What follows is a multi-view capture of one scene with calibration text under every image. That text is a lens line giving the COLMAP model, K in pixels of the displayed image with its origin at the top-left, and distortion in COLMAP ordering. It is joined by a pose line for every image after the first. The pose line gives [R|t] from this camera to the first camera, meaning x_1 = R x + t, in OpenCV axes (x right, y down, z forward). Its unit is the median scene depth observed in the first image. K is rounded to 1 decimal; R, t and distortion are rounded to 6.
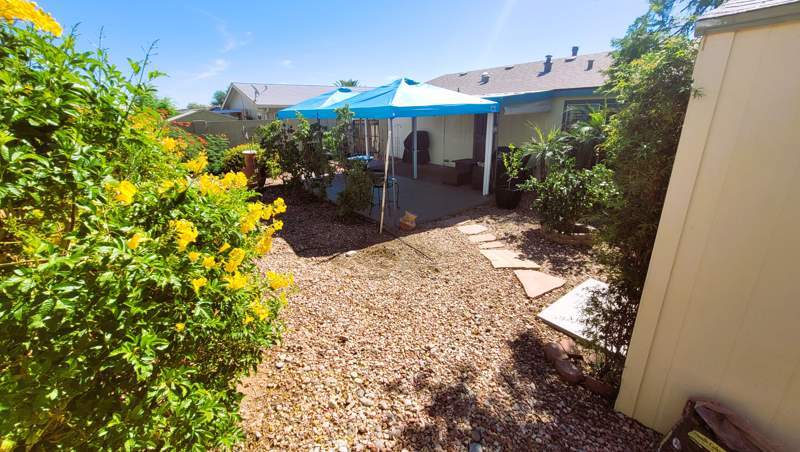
lens RADIAL K [[327.0, 0, 398.1], [0, 327.0, 225.3], [0, 0, 1]] dist [0.002995, 0.000081]
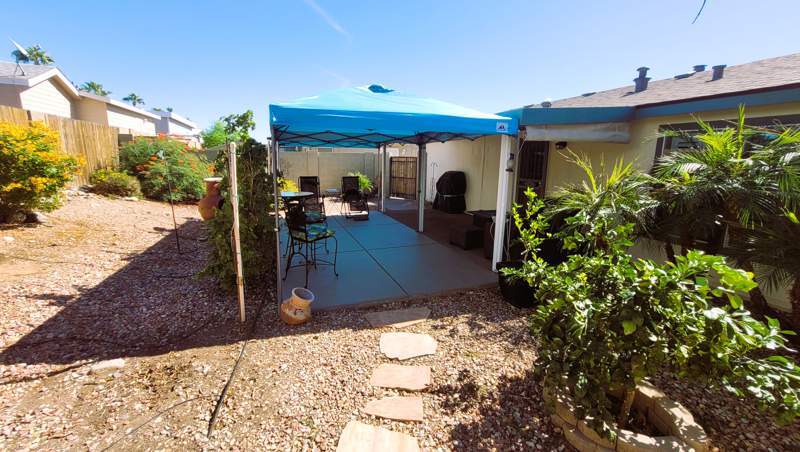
lens RADIAL K [[327.0, 0, 402.0], [0, 327.0, 223.1], [0, 0, 1]] dist [0.002995, 0.000081]
pose [[0.958723, 0.099367, -0.266414, 0.333662], [-0.136389, 0.982834, -0.124236, -0.106889], [0.249496, 0.155444, 0.955819, 0.492788]]
